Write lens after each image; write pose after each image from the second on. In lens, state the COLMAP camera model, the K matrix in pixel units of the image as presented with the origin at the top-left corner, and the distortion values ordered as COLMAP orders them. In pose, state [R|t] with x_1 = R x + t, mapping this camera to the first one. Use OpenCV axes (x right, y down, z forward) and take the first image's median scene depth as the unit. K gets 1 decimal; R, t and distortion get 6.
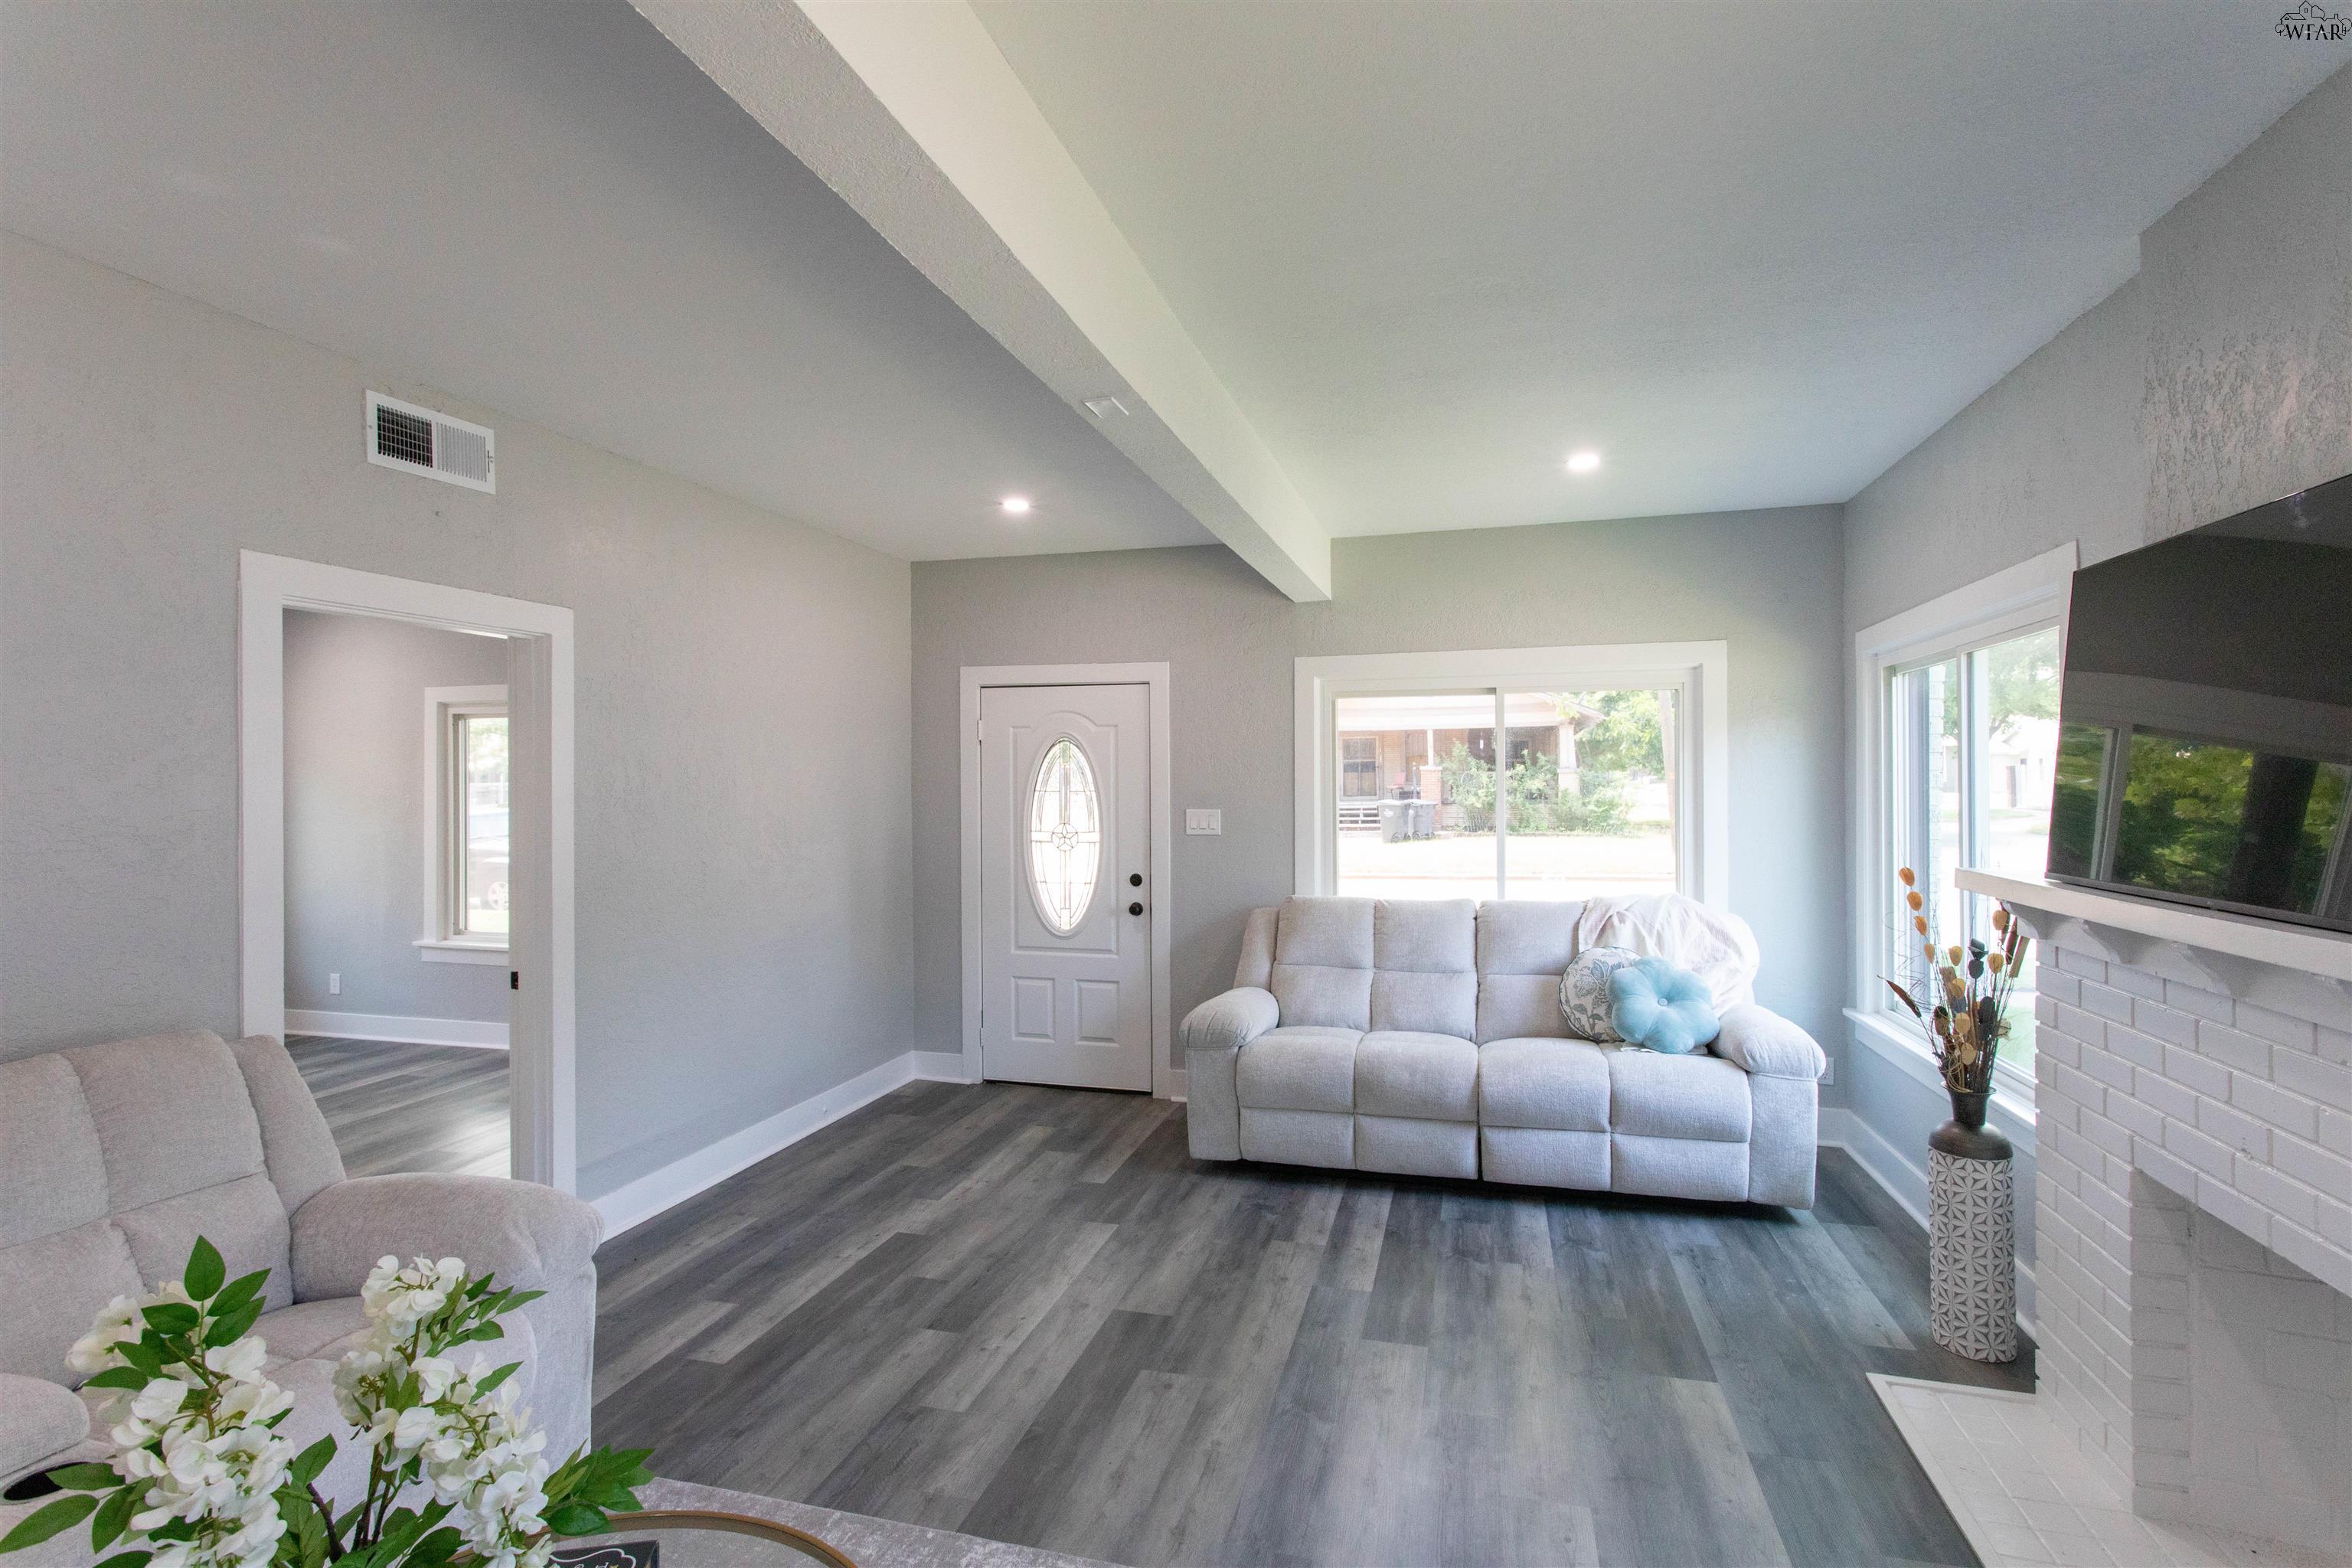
lens RADIAL K [[1111.5, 0, 1176.0], [0, 1111.5, 784.0], [0, 0, 1]] dist [-0.000355, -0.000133]
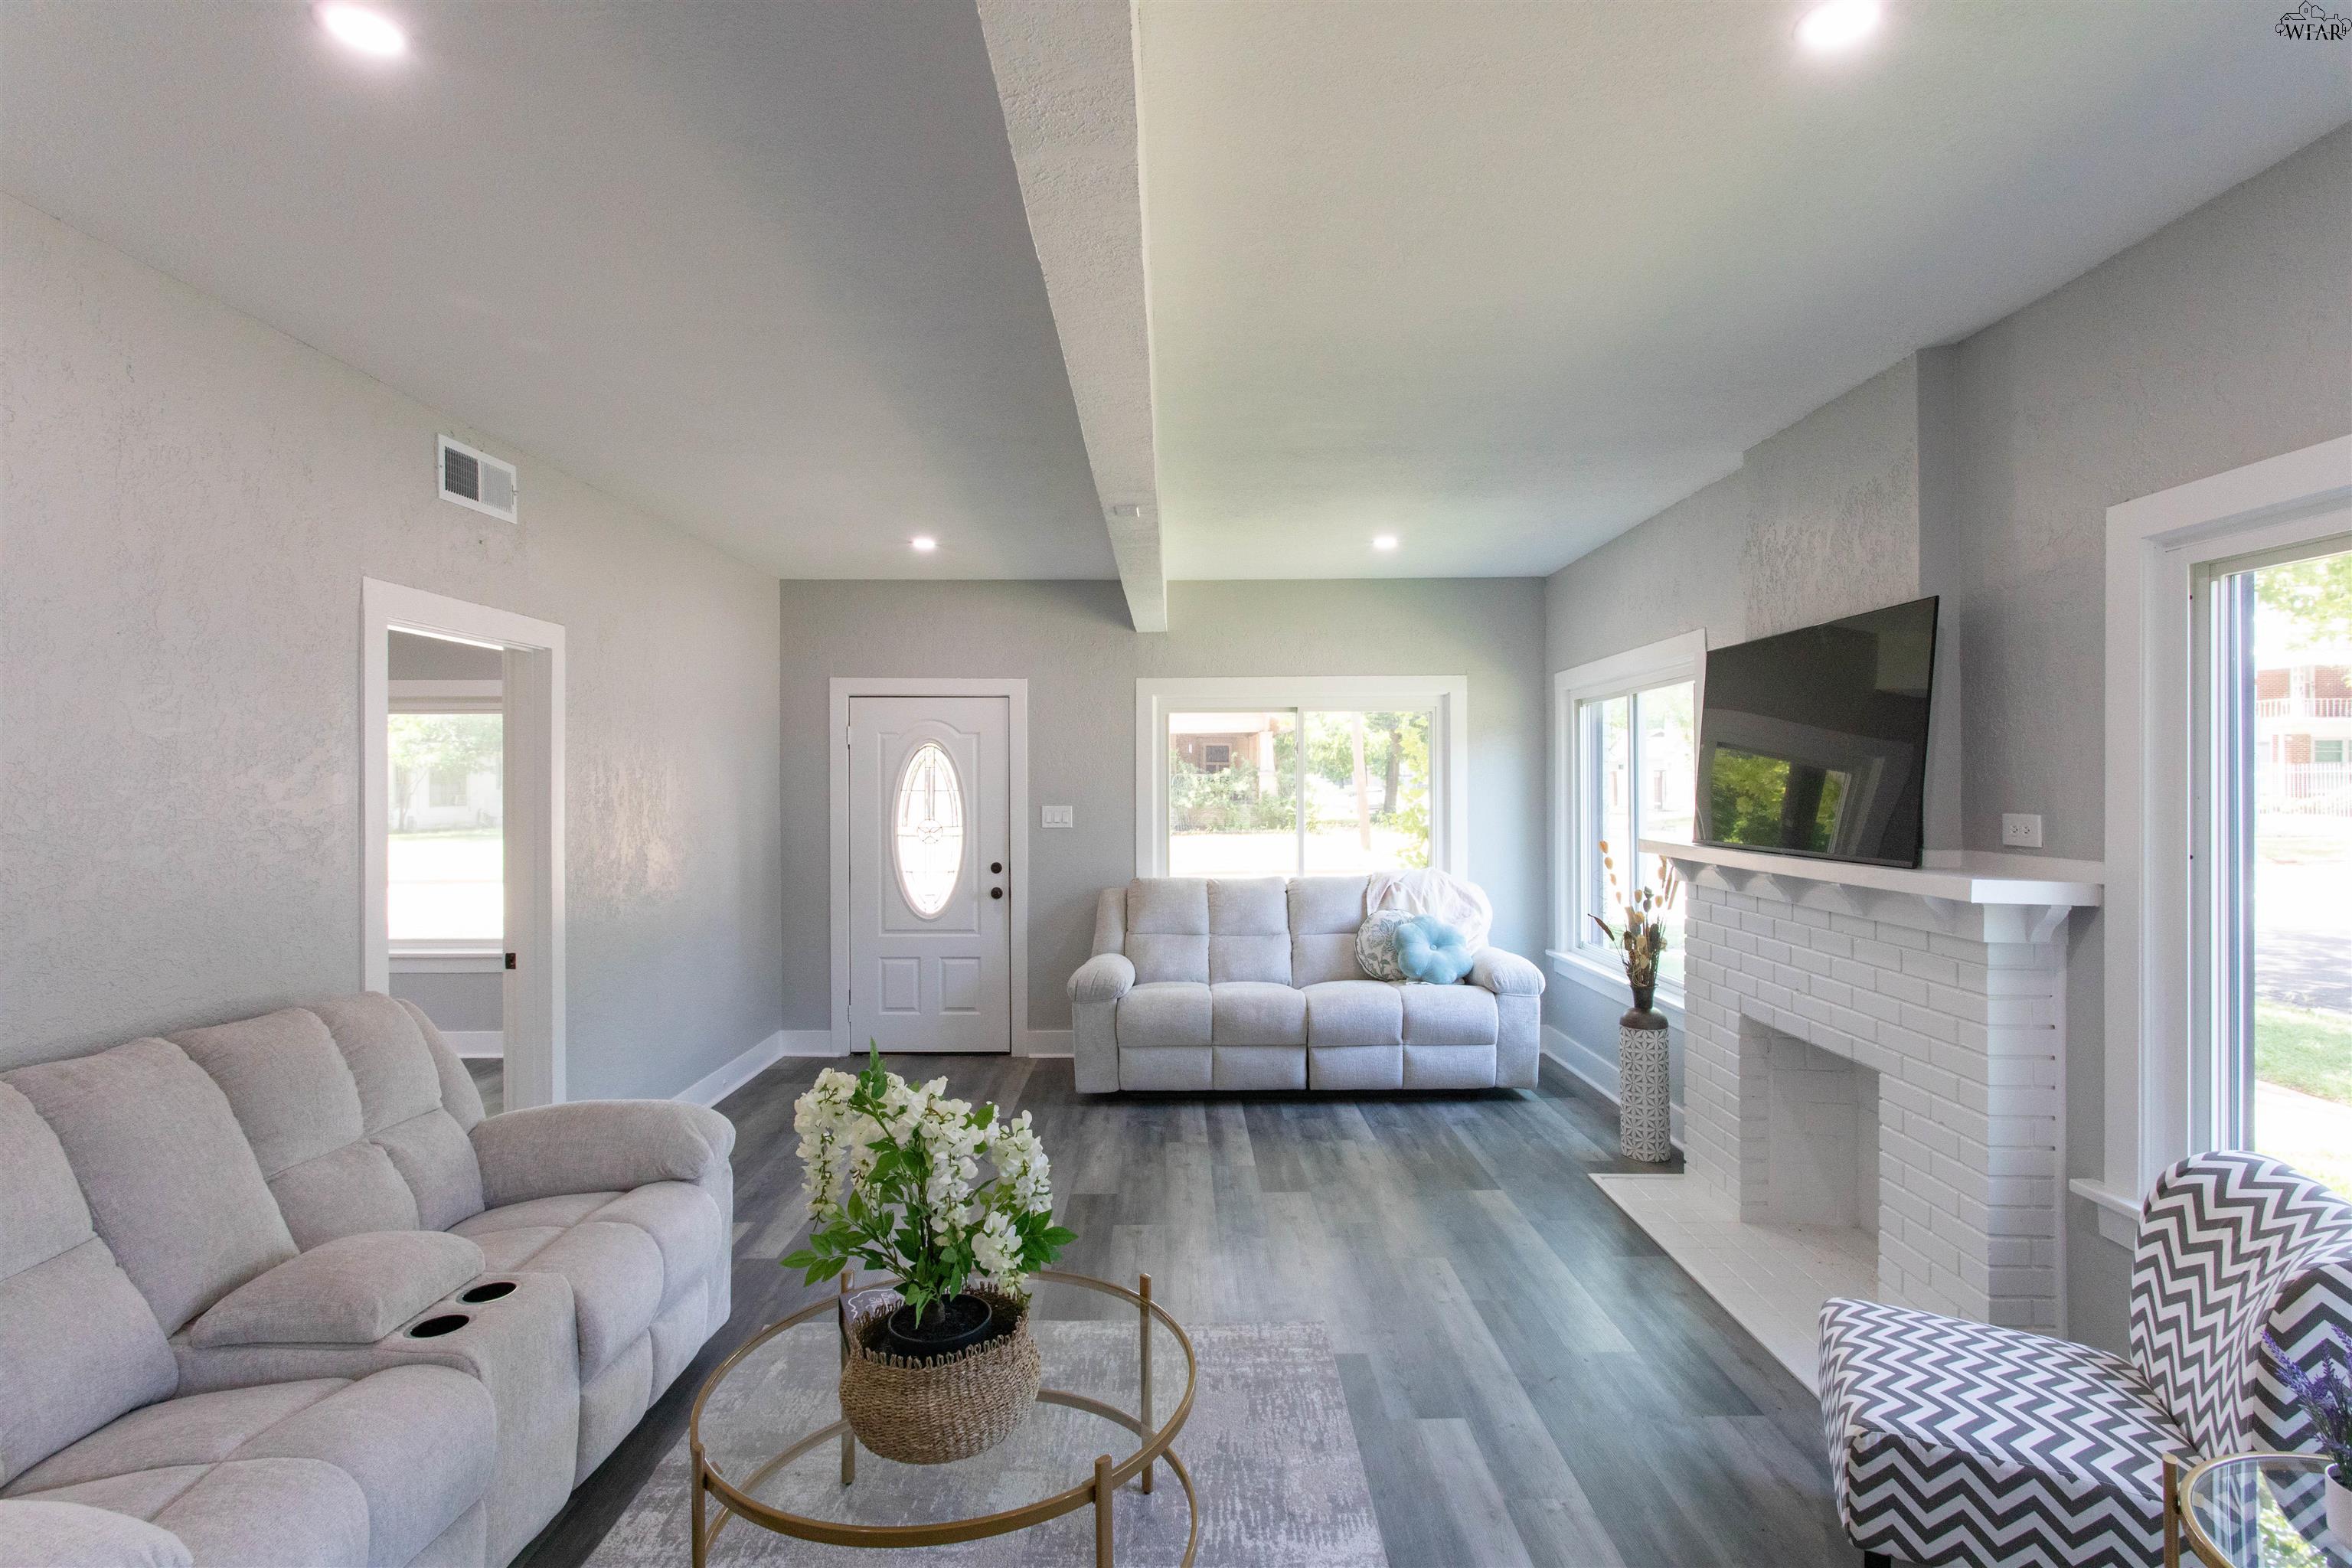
lens RADIAL K [[1115.0, 0, 1179.4], [0, 1115.0, 785.1], [0, 0, 1]] dist [-0.001323, 0.000617]
pose [[0.962885, 0.000538, 0.269913, -0.220279], [-0.000277, 0.999999, -0.001007, 0.002644], [-0.269913, 0.000895, 0.962884, -0.210620]]
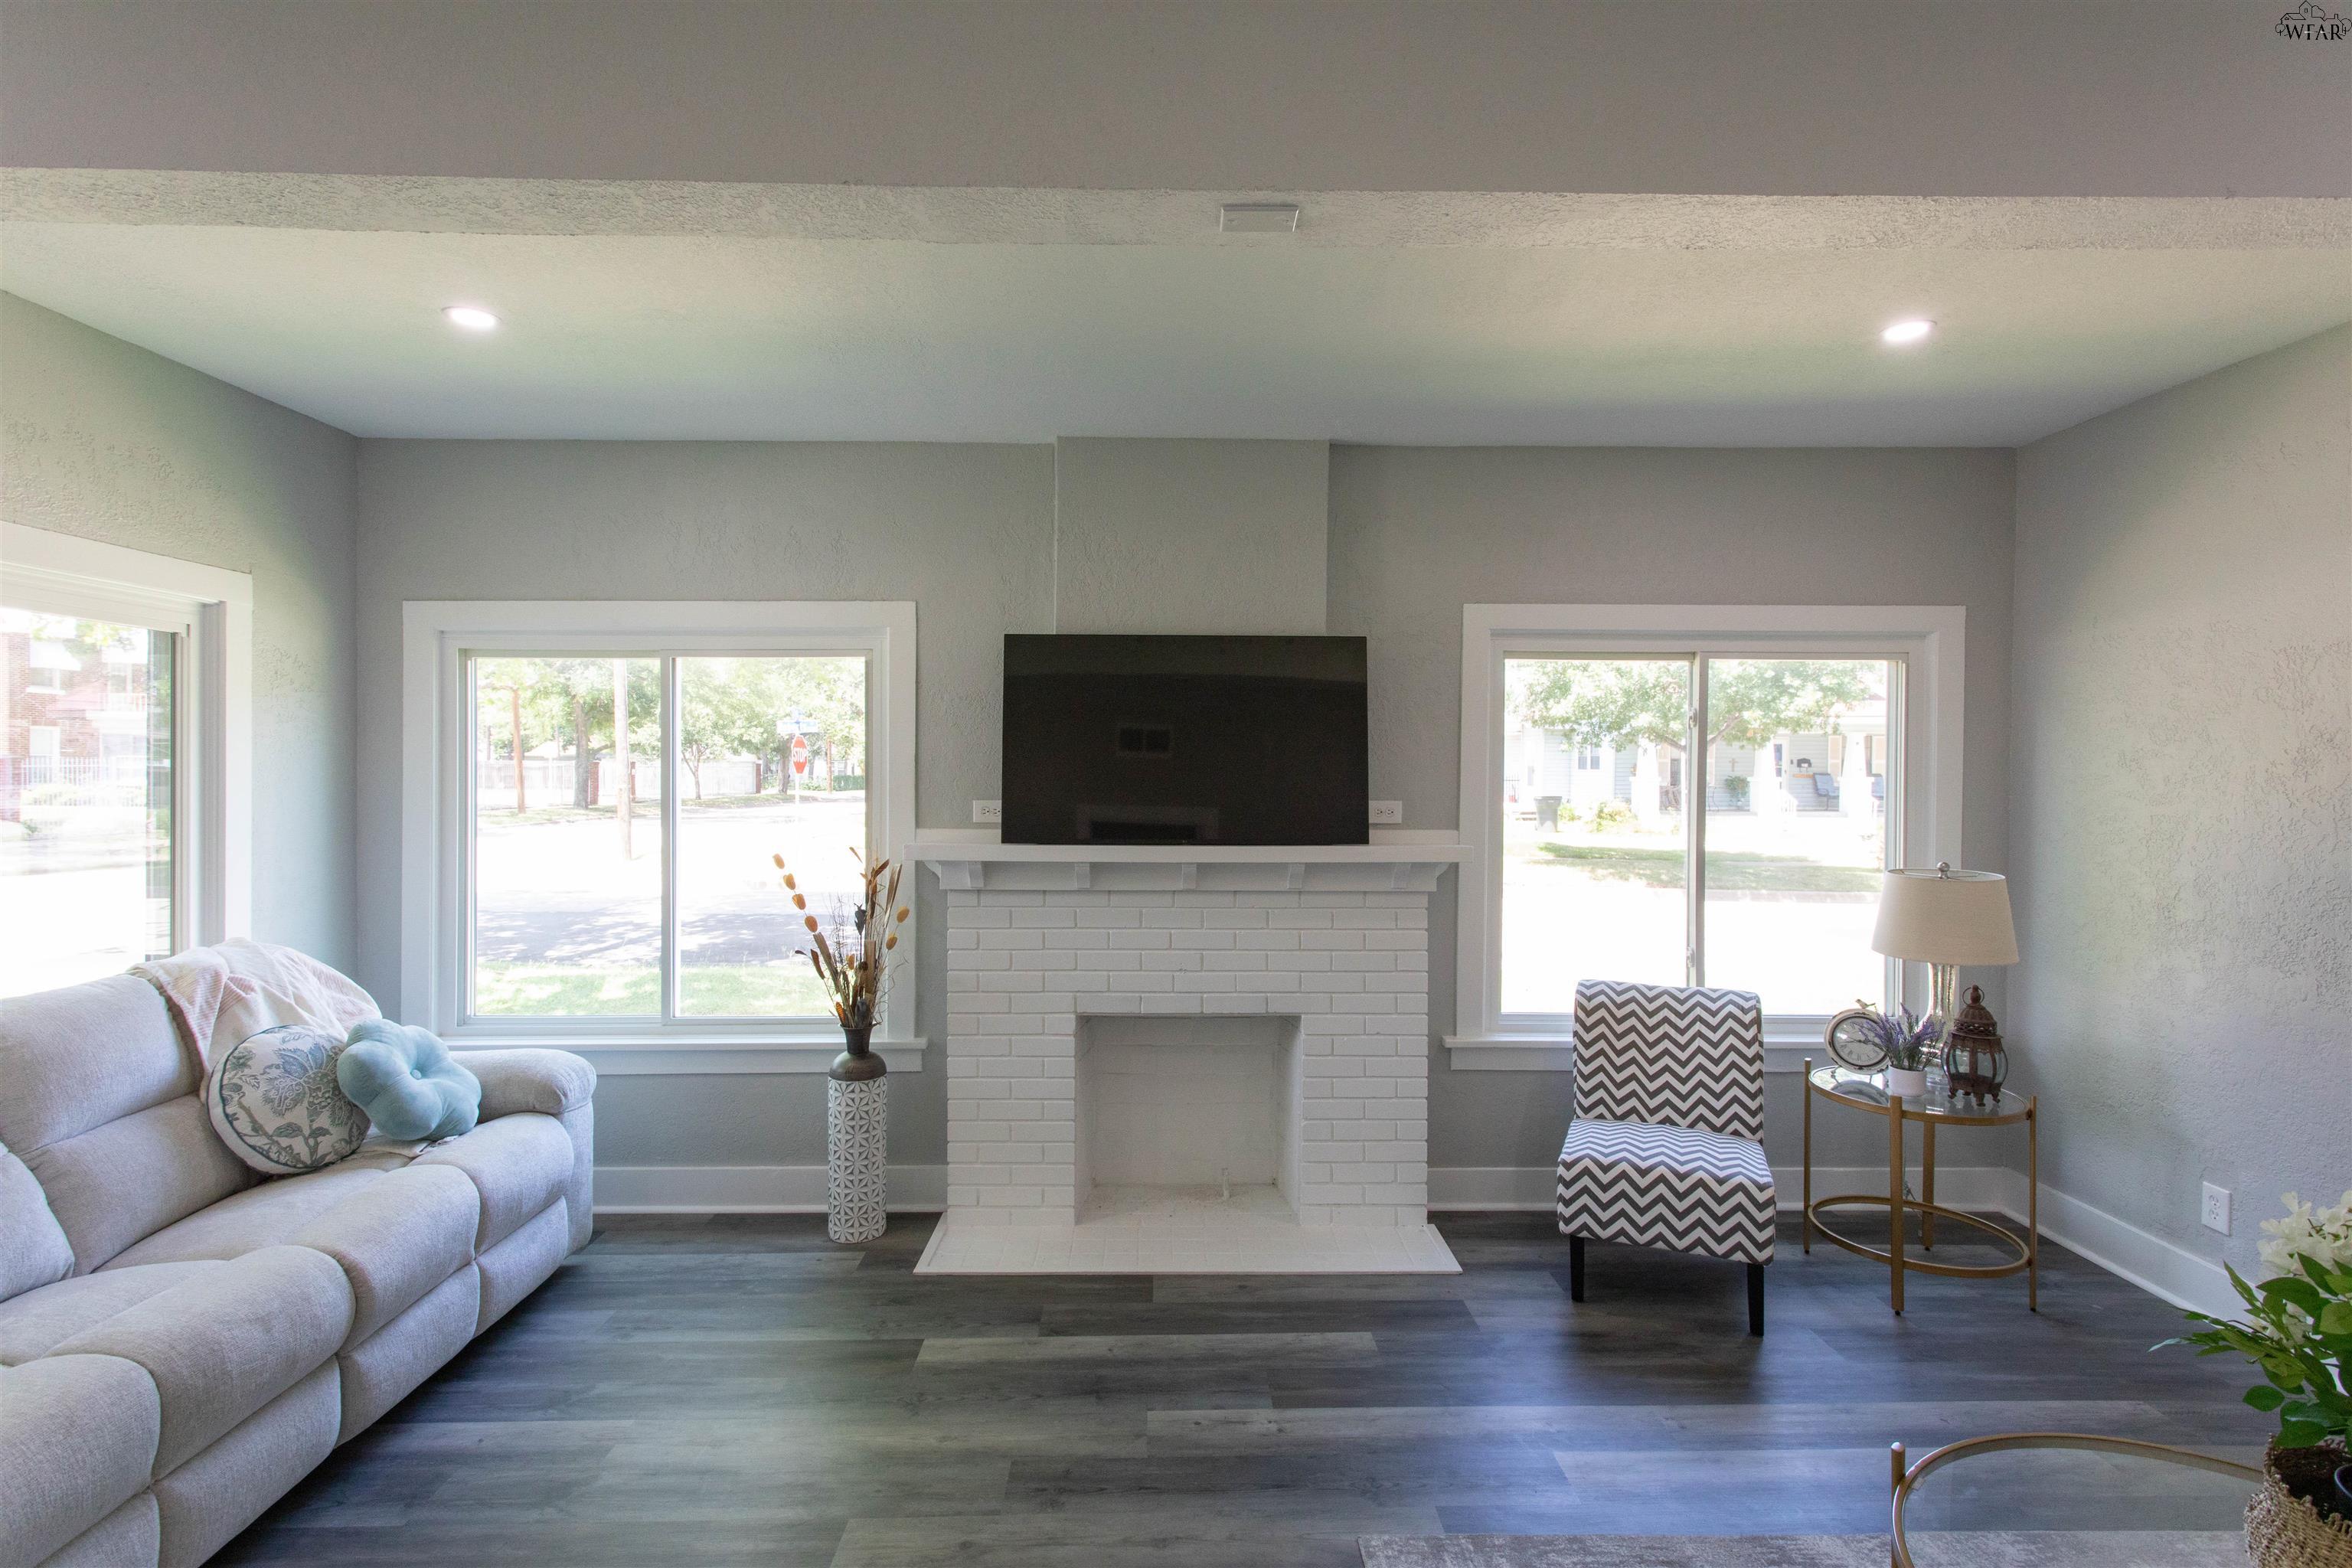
lens RADIAL K [[1115.0, 0, 1179.4], [0, 1115.0, 785.1], [0, 0, 1]] dist [-0.001323, 0.000617]
pose [[-0.279207, -0.003386, 0.960225, -0.413790], [-0.000282, 0.999994, 0.003444, 0.002374], [-0.960231, 0.000691, -0.279206, 0.728756]]
